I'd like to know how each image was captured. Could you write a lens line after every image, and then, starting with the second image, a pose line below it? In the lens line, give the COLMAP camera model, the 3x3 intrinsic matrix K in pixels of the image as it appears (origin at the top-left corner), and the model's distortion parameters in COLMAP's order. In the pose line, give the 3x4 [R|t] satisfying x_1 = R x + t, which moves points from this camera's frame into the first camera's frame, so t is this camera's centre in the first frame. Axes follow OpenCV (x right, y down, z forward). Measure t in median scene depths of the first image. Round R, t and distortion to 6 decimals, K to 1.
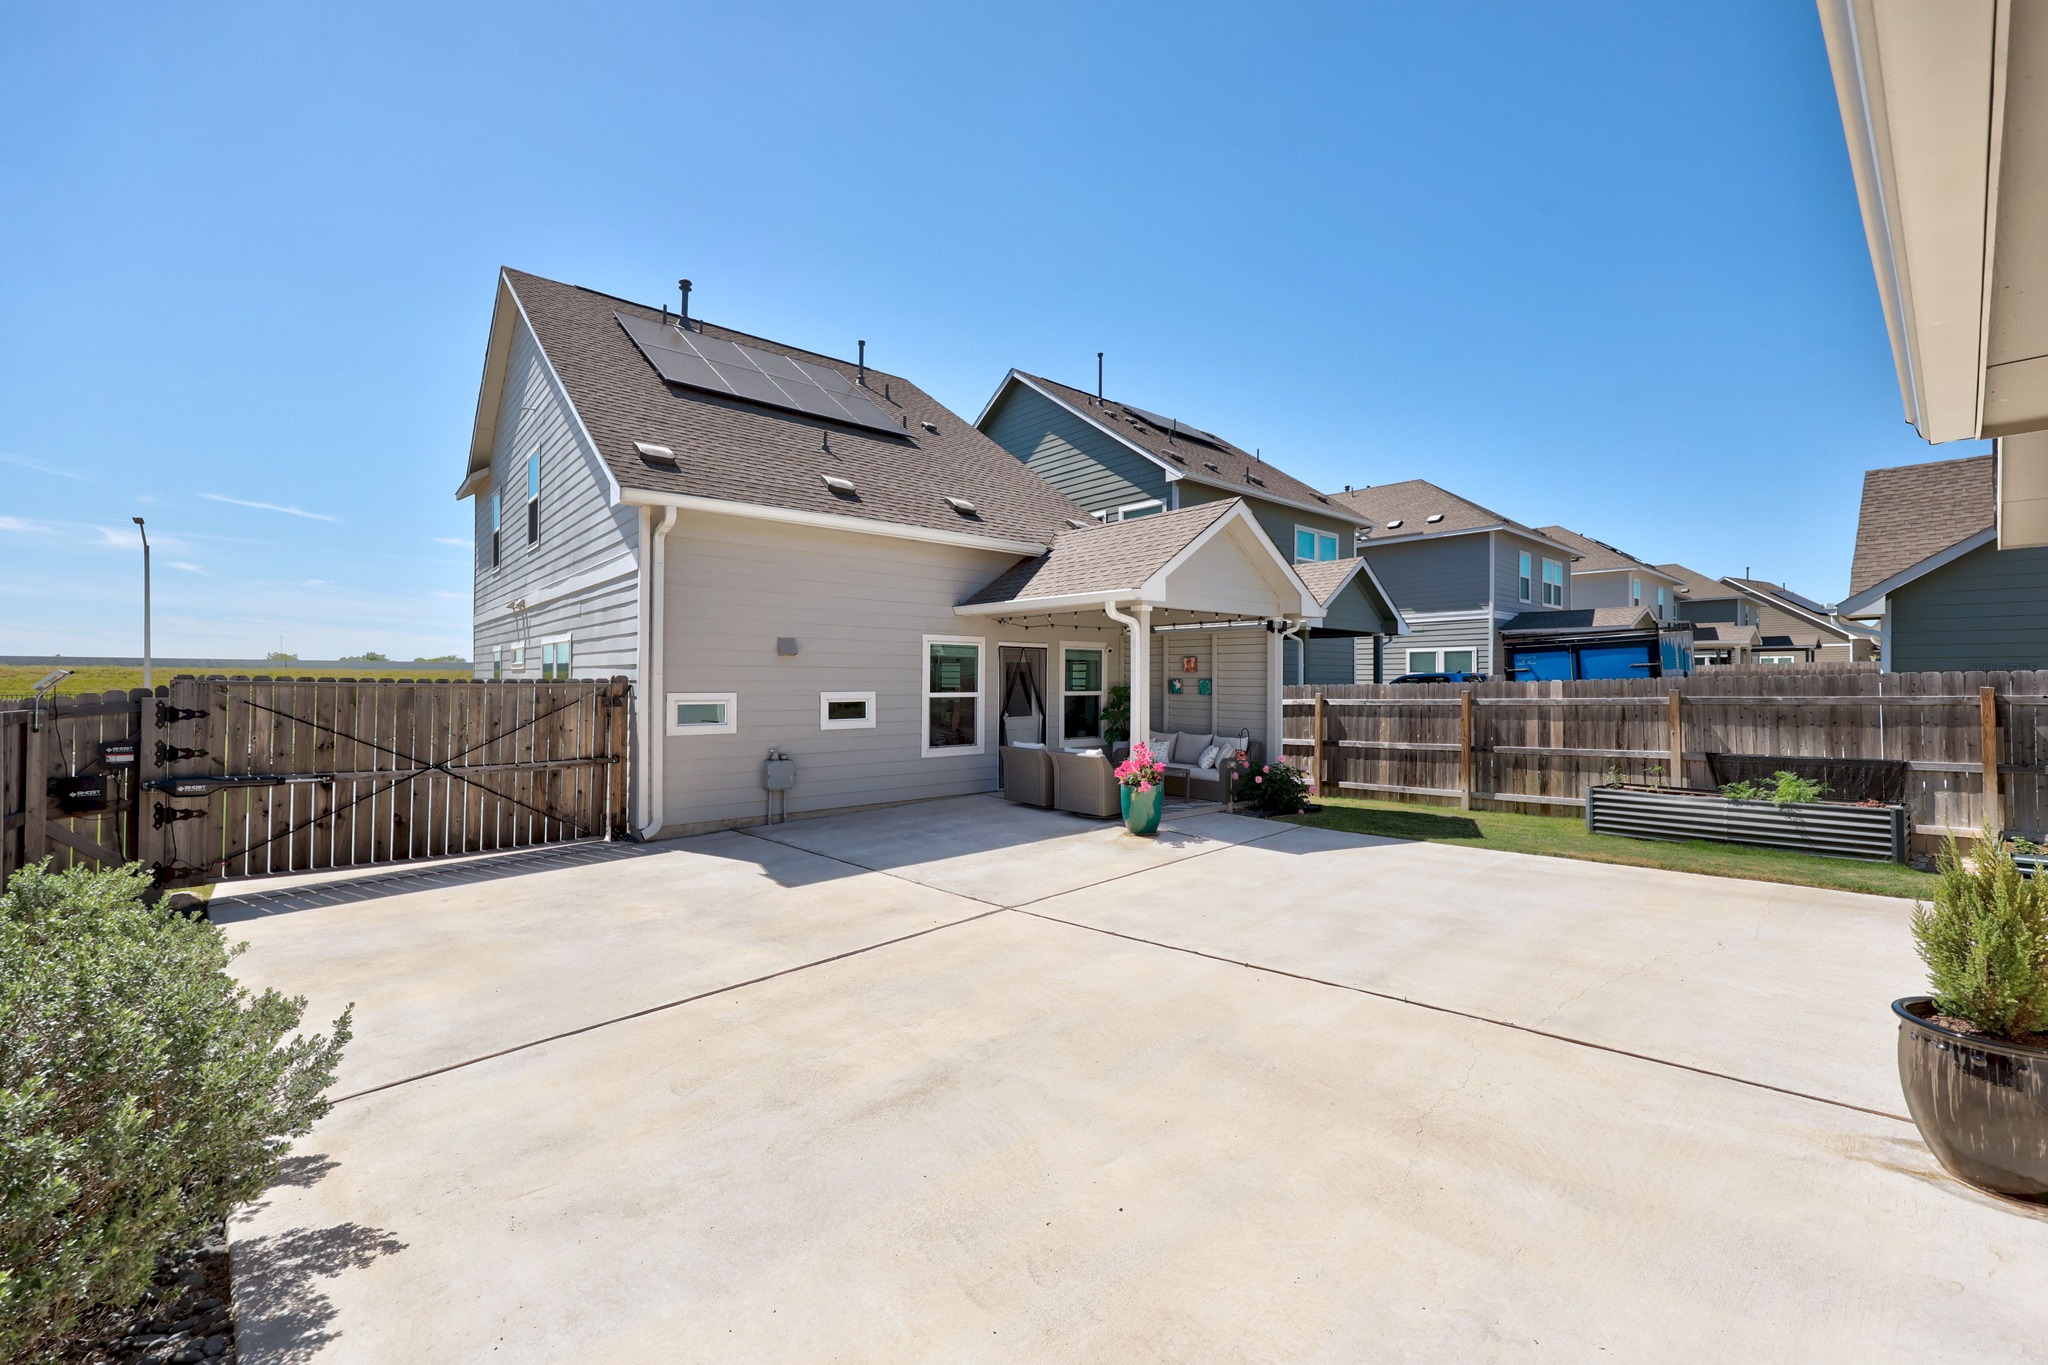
lens RADIAL K [[840.7, 0, 1021.1], [0, 840.7, 683.3], [0, 0, 1]] dist [0.002116, -0.000802]
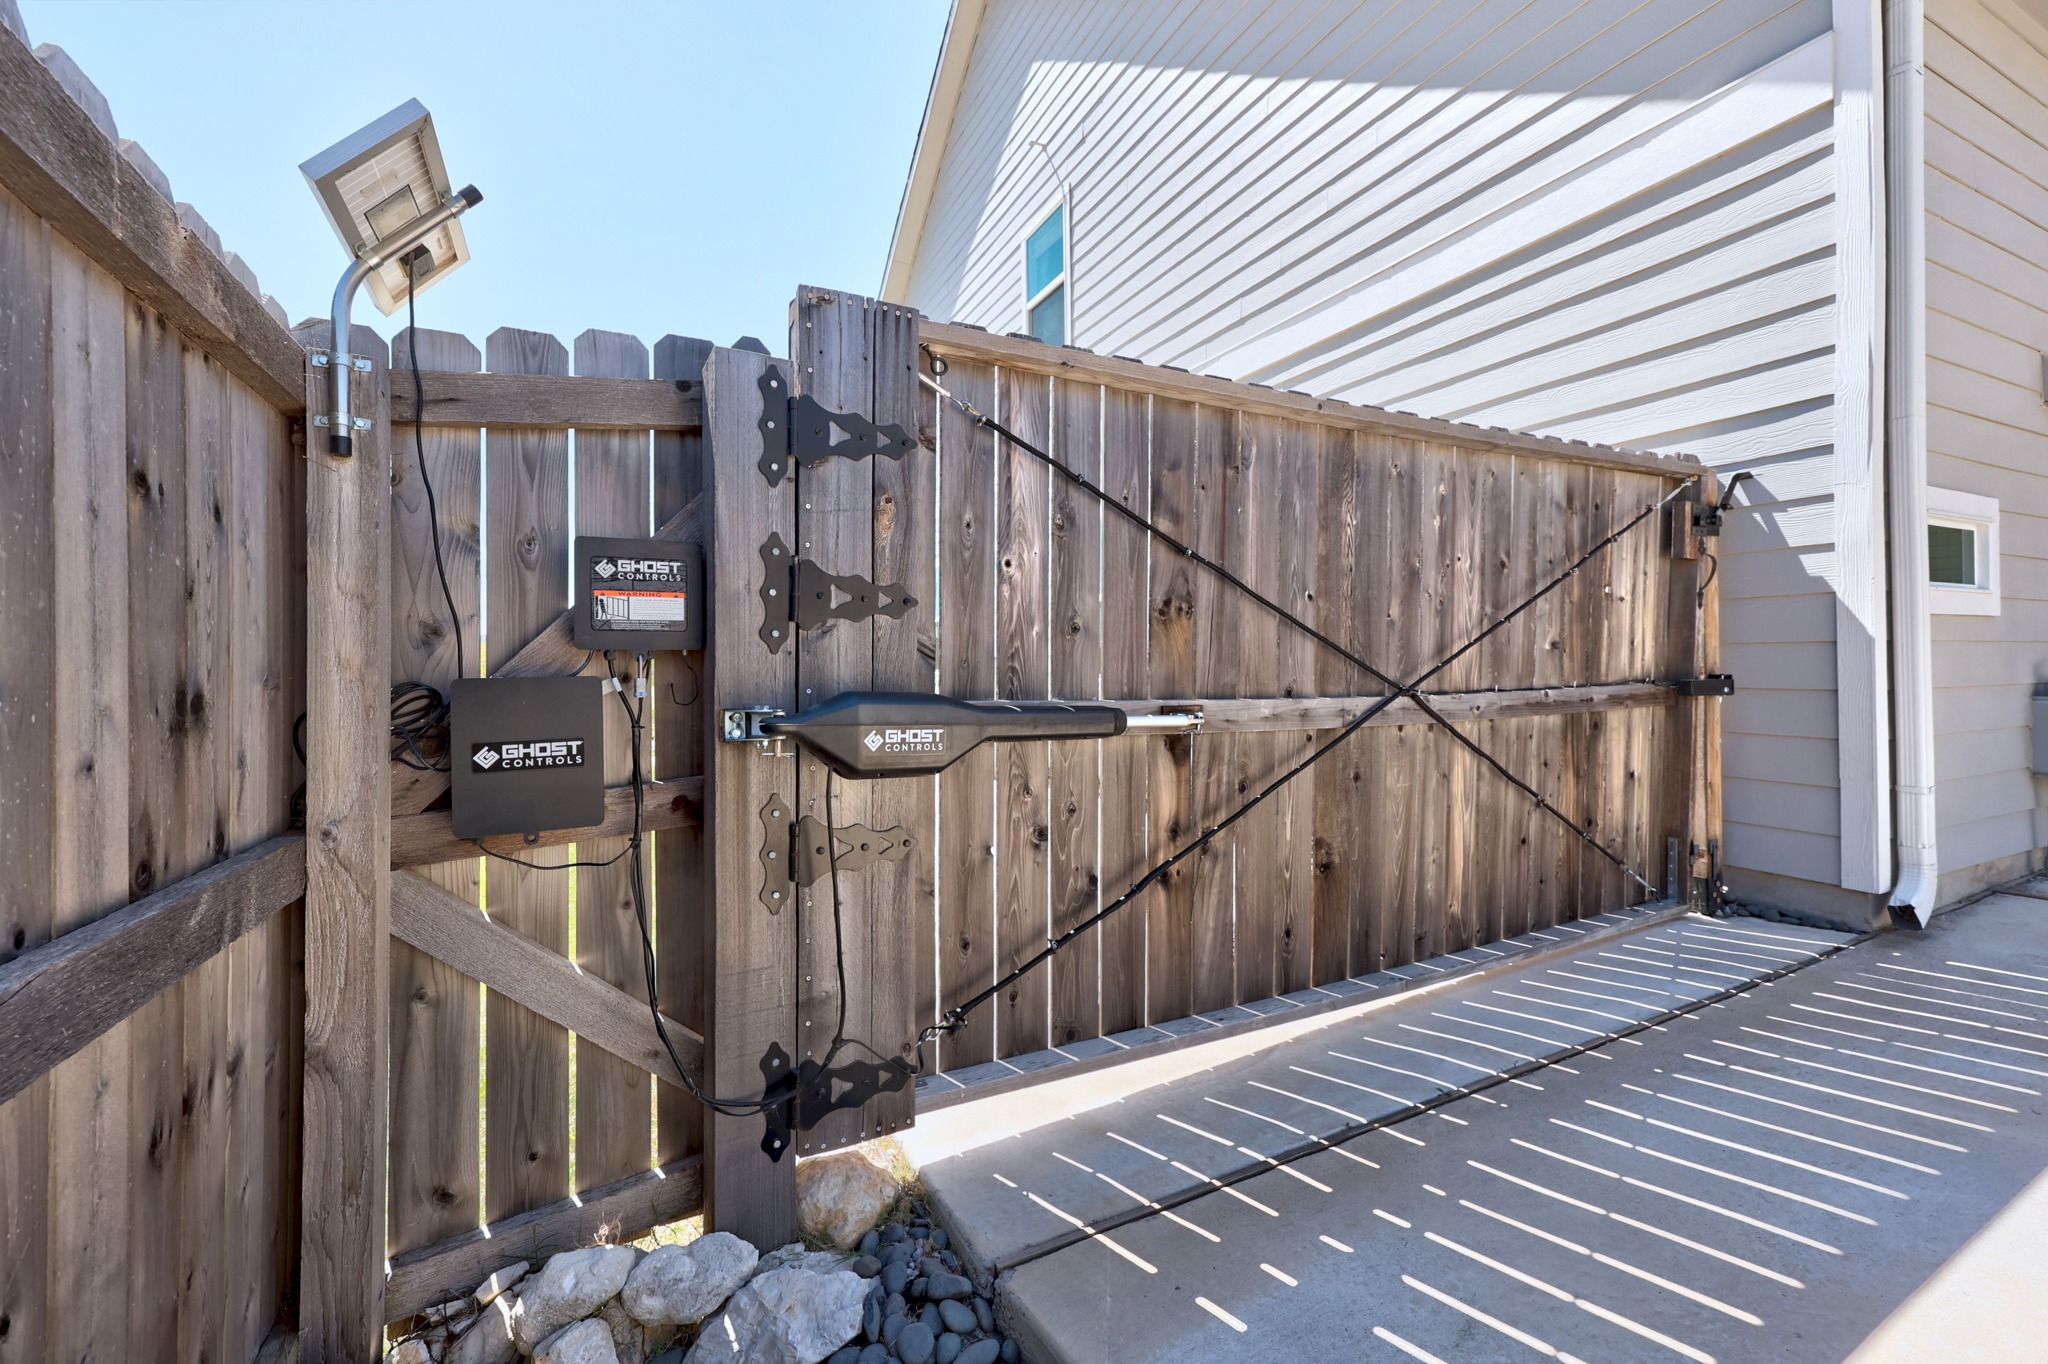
lens RADIAL K [[840.7, 0, 1018.8], [0, 840.7, 670.9], [0, 0, 1]] dist [0.002116, -0.000802]
pose [[0.969466, -0.005216, -0.245169, -0.899079], [0.008541, 0.999885, 0.012503, 0.103511], [0.245076, -0.014215, 0.969400, 0.787755]]
